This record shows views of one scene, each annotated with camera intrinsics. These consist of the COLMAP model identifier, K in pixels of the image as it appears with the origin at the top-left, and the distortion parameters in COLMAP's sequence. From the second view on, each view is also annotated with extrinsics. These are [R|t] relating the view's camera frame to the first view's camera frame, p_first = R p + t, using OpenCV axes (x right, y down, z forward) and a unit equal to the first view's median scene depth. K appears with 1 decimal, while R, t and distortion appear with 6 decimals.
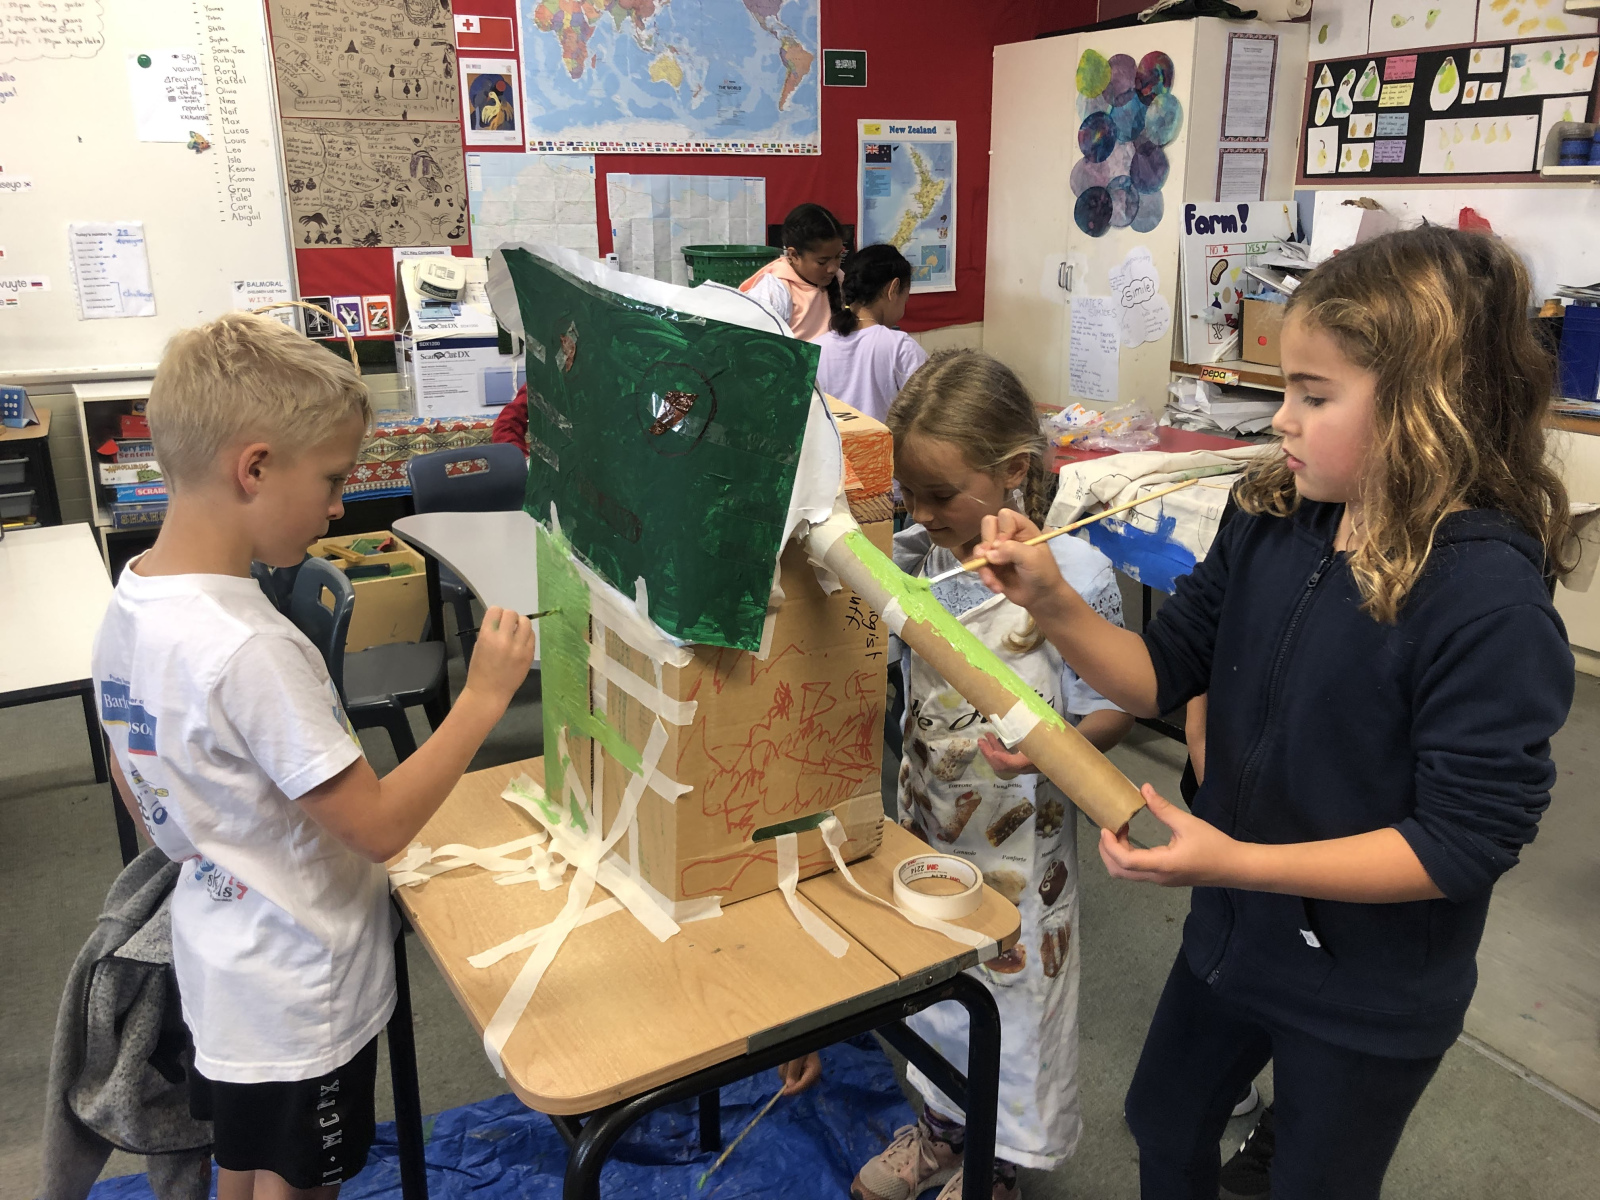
lens RADIAL K [[1311.4, 0, 804.6], [0, 1311.4, 596.7], [0, 0, 1]] dist [-0.000051, 0.008893]
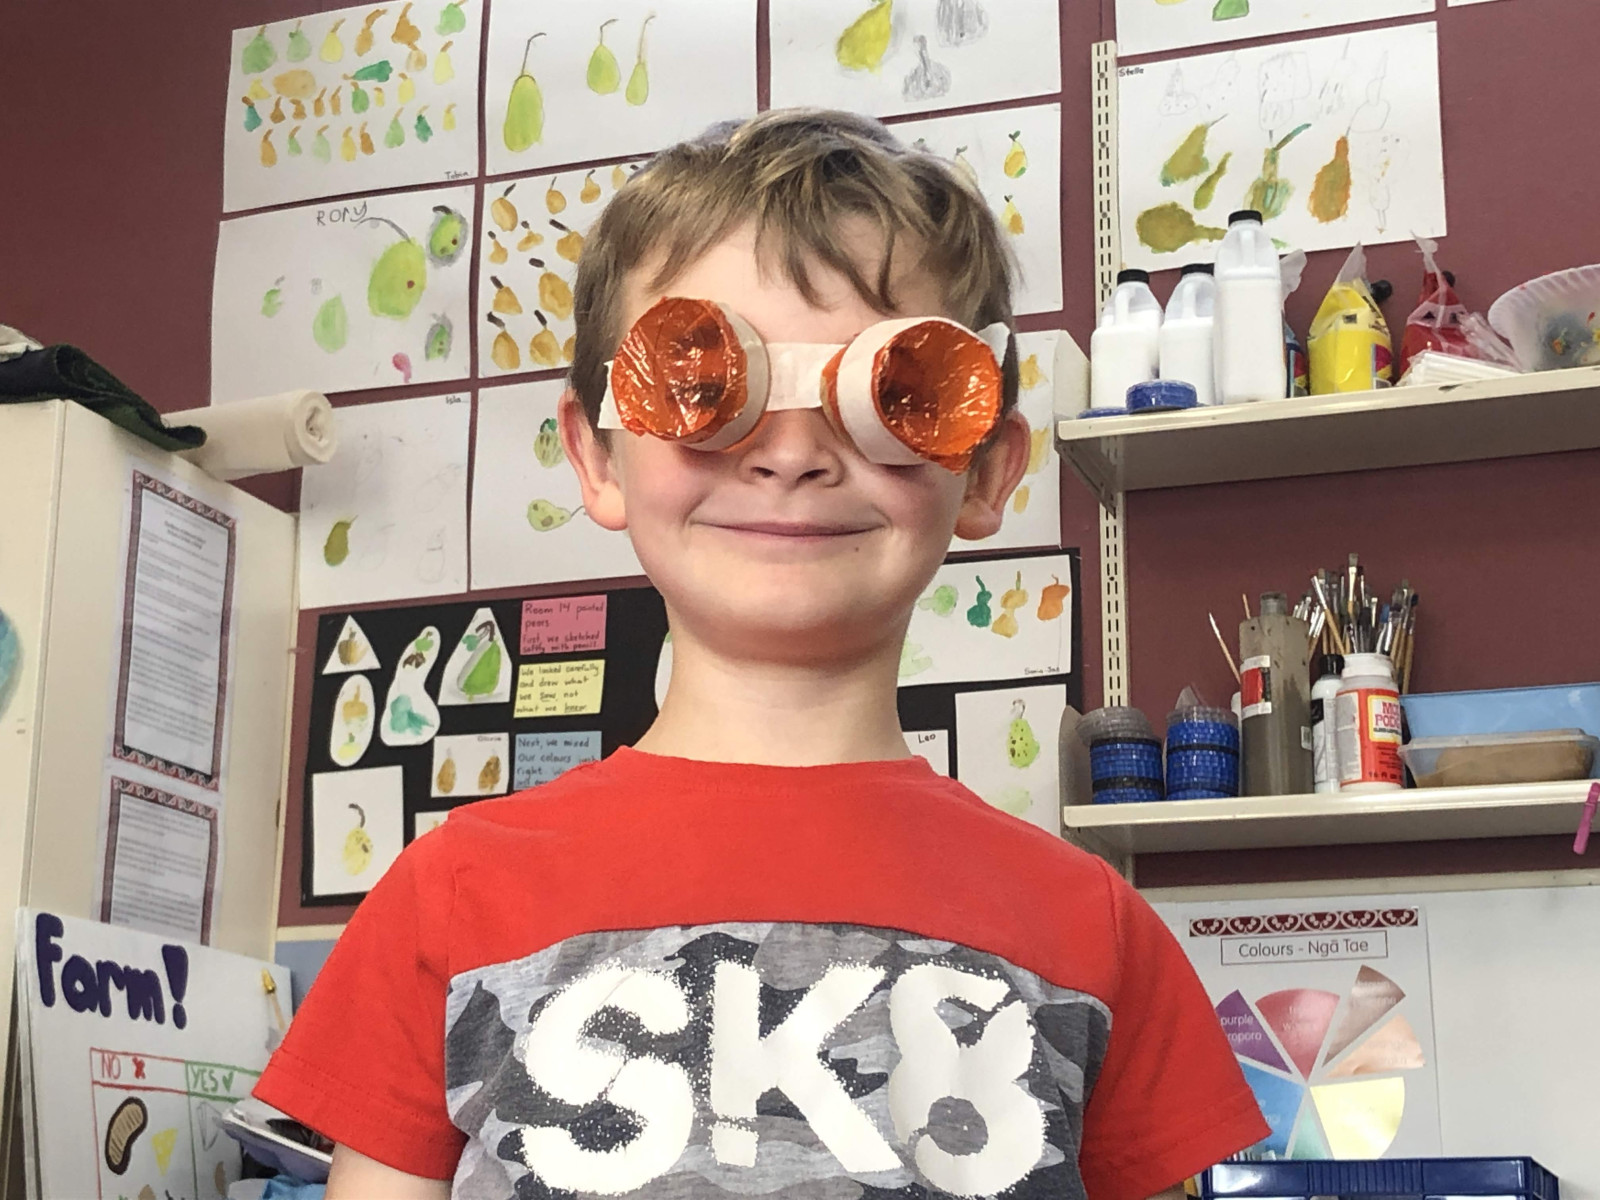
lens RADIAL K [[3008.4, 0, 799.9], [0, 3008.4, 597.3], [0, 0, 1]] dist [0.201548, 0.000000]
pose [[0.761940, 0.172938, 0.624132, -0.060343], [0.177597, 0.870957, -0.458140, 0.008017], [-0.622822, 0.459919, 0.632904, 0.535385]]
